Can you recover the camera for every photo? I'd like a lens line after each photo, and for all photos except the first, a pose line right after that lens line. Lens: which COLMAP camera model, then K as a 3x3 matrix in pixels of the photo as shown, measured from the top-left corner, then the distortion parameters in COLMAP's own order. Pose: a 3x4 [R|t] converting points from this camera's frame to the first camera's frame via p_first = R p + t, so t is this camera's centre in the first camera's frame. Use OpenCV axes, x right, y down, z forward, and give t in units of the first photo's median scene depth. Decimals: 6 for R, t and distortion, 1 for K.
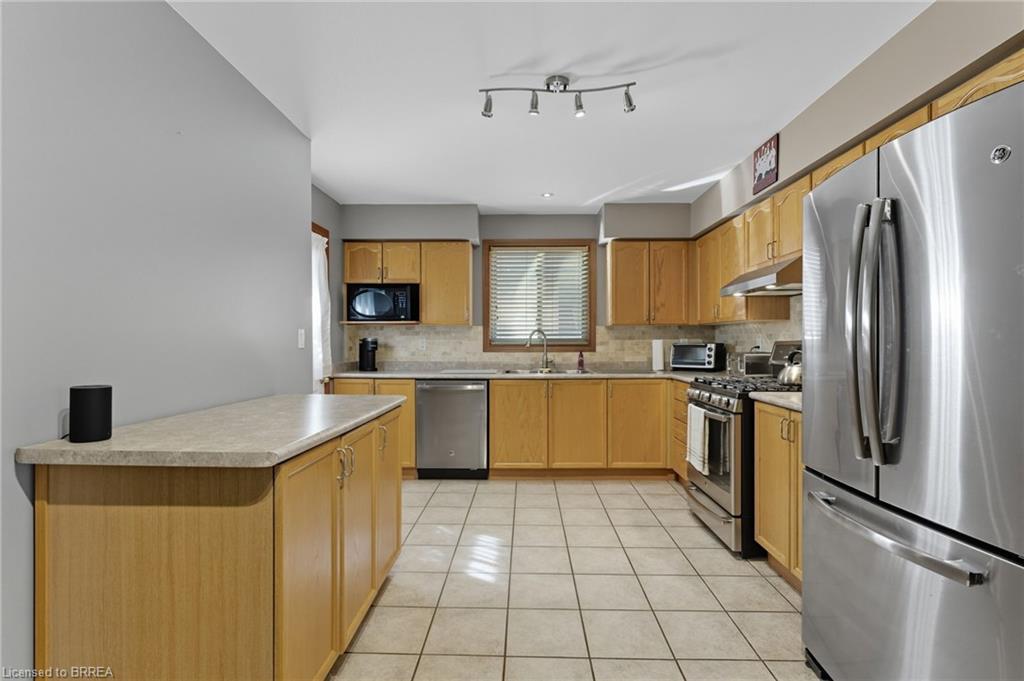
lens RADIAL K [[471.1, 0, 506.7], [0, 471.1, 339.6], [0, 0, 1]] dist [-0.001645, -0.000353]
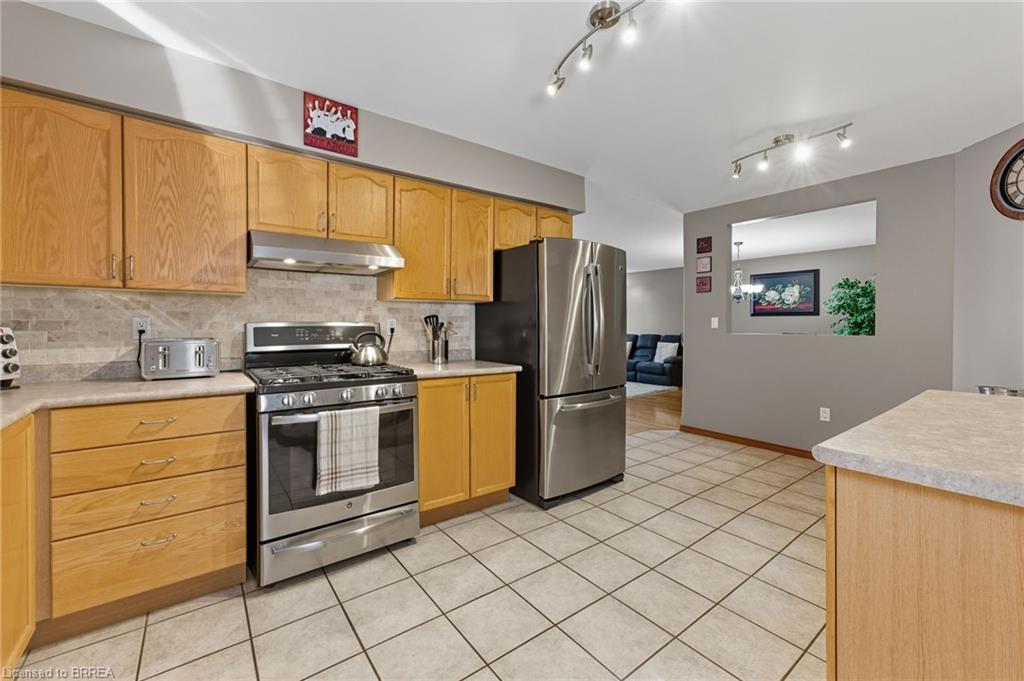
lens RADIAL K [[423.0, 0, 517.9], [0, 423.0, 327.6], [0, 0, 1]] dist [0.005480, 0.000133]
pose [[-0.628893, -0.005427, 0.777473, -0.343376], [-0.005347, 0.999982, 0.002655, 0.009169], [-0.777474, -0.002487, -0.628910, 1.414043]]
